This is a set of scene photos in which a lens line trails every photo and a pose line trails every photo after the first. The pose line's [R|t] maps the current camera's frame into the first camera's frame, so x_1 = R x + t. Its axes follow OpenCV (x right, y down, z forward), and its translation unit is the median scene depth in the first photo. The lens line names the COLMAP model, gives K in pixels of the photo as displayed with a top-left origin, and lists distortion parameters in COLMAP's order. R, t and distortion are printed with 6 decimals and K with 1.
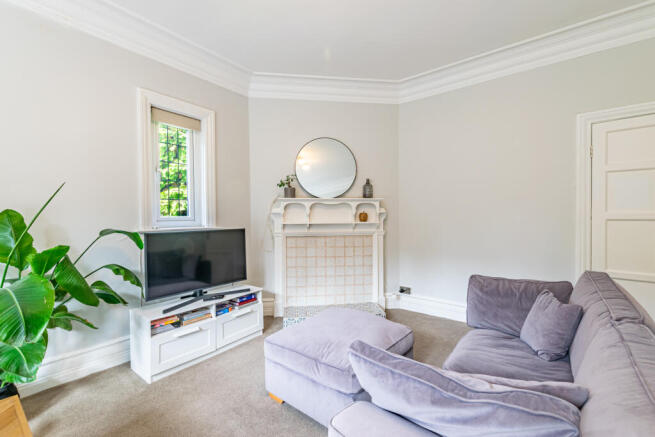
lens RADIAL K [[280.5, 0, 329.5], [0, 280.5, 218.9], [0, 0, 1]] dist [-0.003648, 0.000042]
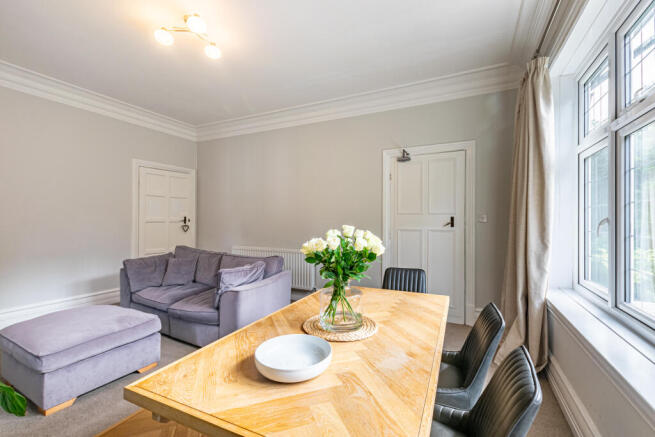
lens RADIAL K [[280.5, 0, 327.7], [0, 280.5, 218.9], [0, 0, 1]] dist [-0.003648, 0.000042]
pose [[-0.216354, 0.006300, 0.976295, -0.788994], [0.008552, 0.999953, -0.004558, -0.000162], [-0.976278, 0.007363, -0.216398, 0.197305]]
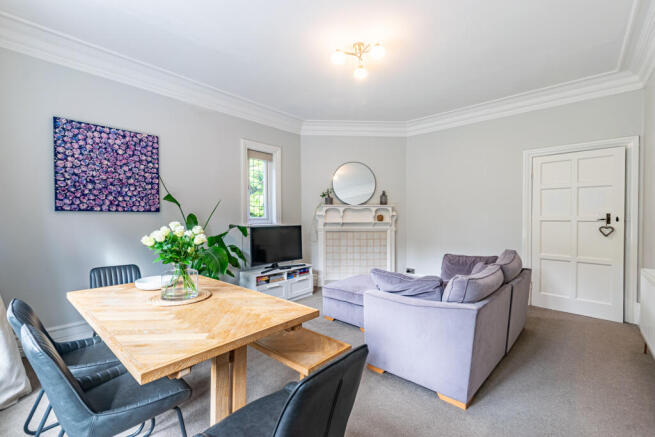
lens RADIAL K [[280.5, 0, 330.2], [0, 280.5, 216.2], [0, 0, 1]] dist [-0.003648, 0.000042]
pose [[0.997688, 0.004944, -0.067785, -0.038518], [-0.005578, 0.999942, -0.009177, -0.001866], [0.067736, 0.009534, 0.997658, -0.465791]]
